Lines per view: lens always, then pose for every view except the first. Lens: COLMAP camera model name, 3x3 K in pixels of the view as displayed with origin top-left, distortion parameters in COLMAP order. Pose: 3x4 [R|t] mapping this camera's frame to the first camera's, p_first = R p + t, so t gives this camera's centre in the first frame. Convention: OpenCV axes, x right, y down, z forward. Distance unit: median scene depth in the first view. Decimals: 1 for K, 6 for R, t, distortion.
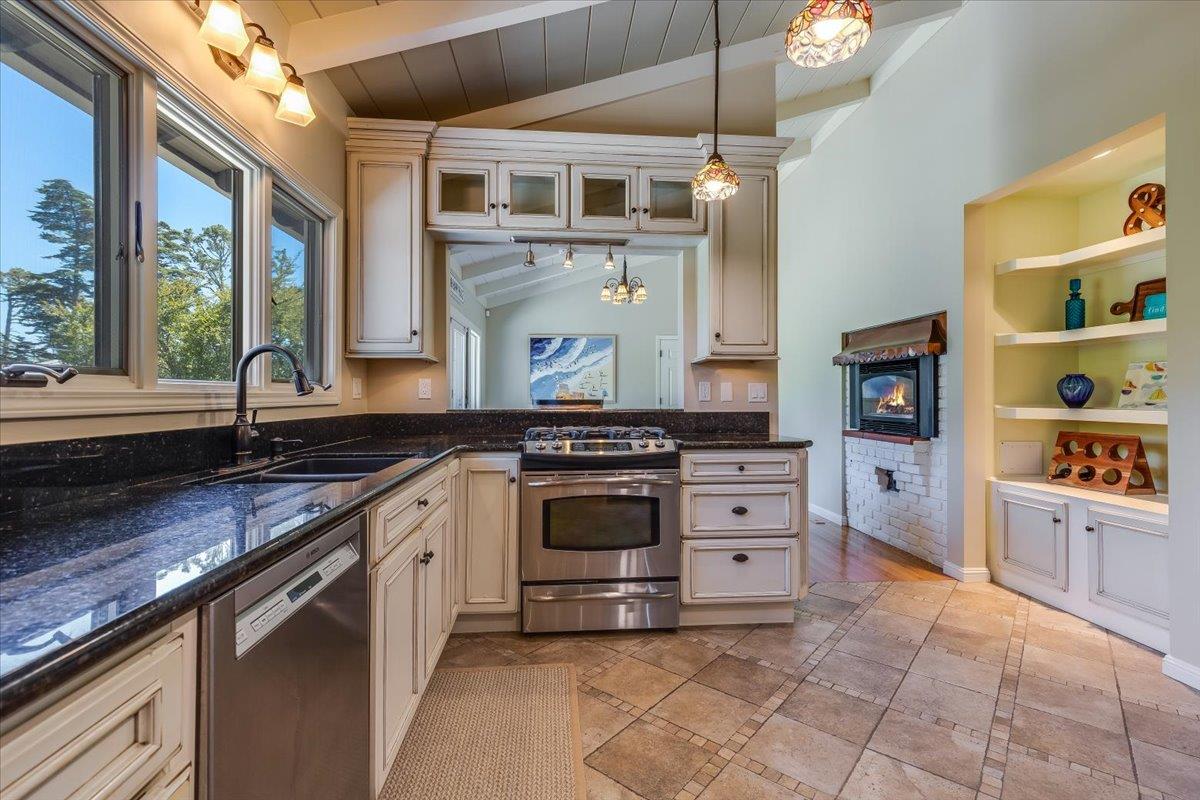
lens RADIAL K [[549.6, 0, 602.5], [0, 549.6, 391.8], [0, 0, 1]] dist [0.012847, -0.001491]
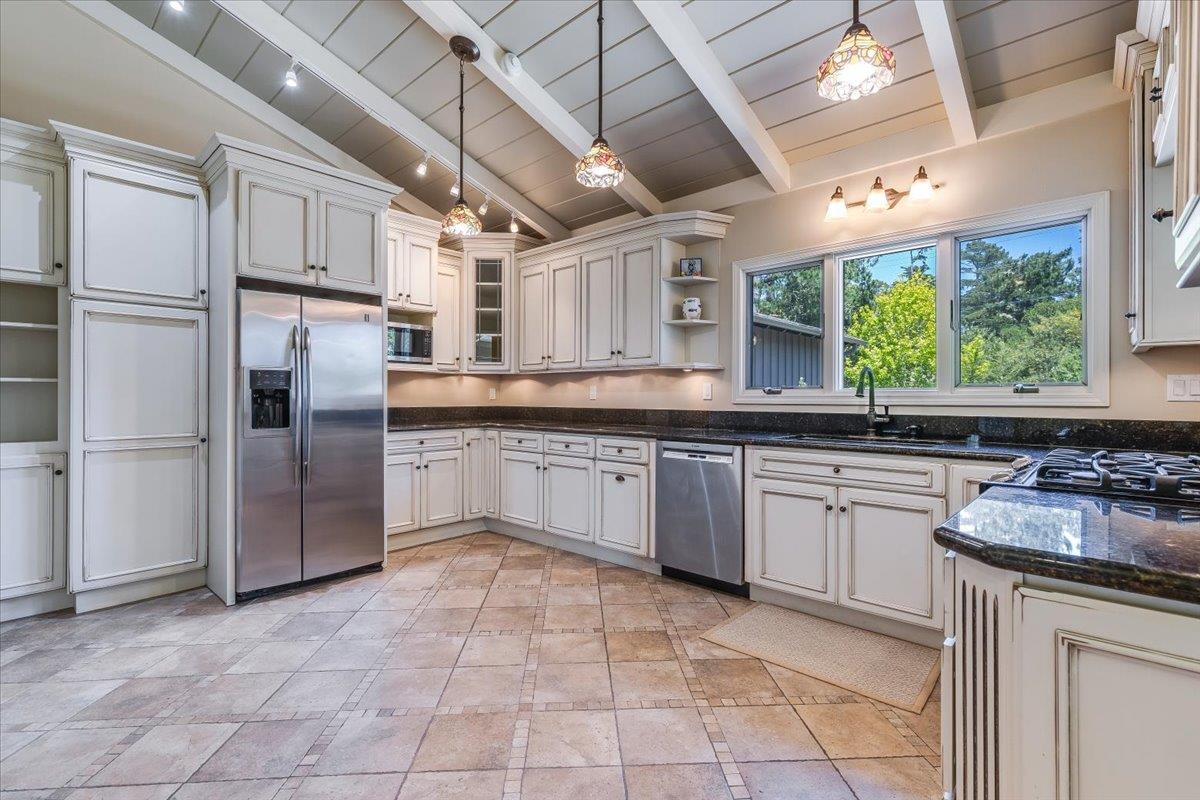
lens RADIAL K [[549.6, 0, 592.0], [0, 549.6, 395.0], [0, 0, 1]] dist [0.012847, -0.001491]
pose [[-0.747478, -0.005567, -0.664263, 0.887732], [0.001551, 0.999948, -0.010125, 0.011673], [0.664285, -0.008599, -0.747430, 1.301395]]
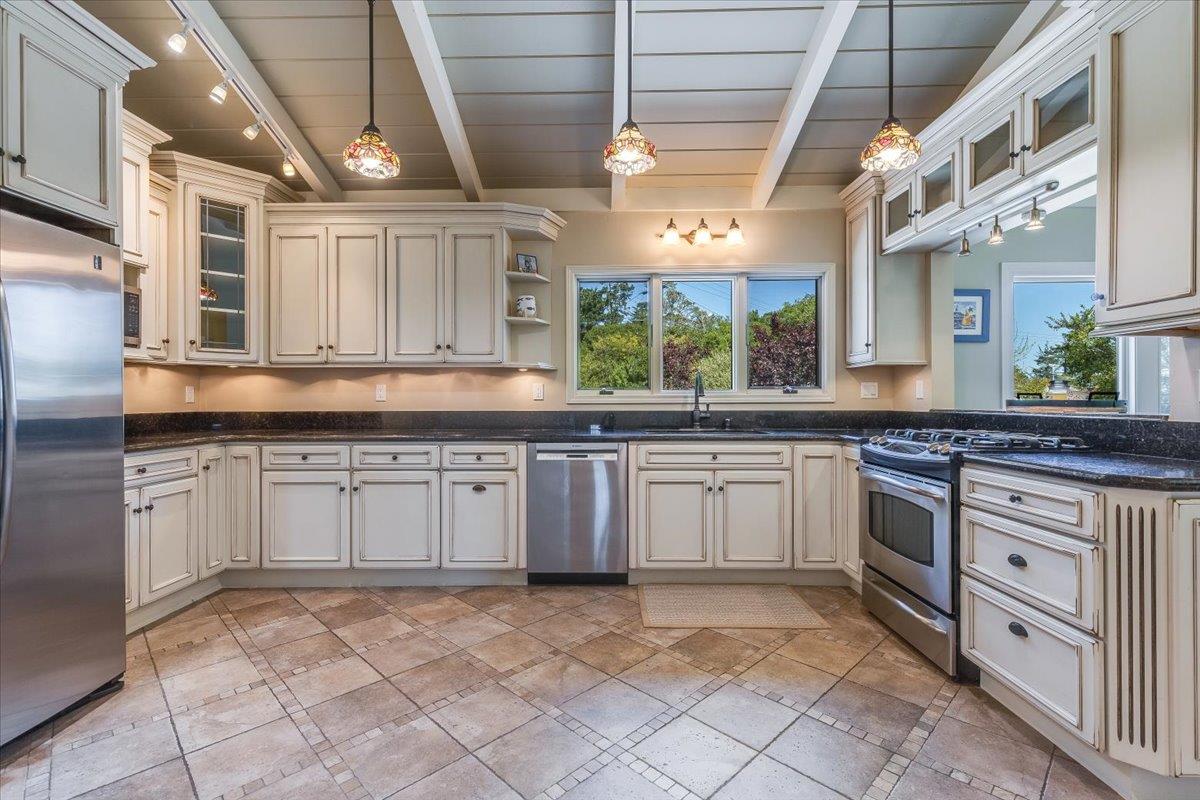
lens RADIAL K [[549.6, 0, 595.0], [0, 549.6, 399.2], [0, 0, 1]] dist [0.012847, -0.001491]
pose [[-0.109207, -0.000576, -0.994019, 1.146397], [0.009980, 0.999949, -0.001676, 0.011363], [0.993969, -0.010104, -0.109196, 0.636692]]
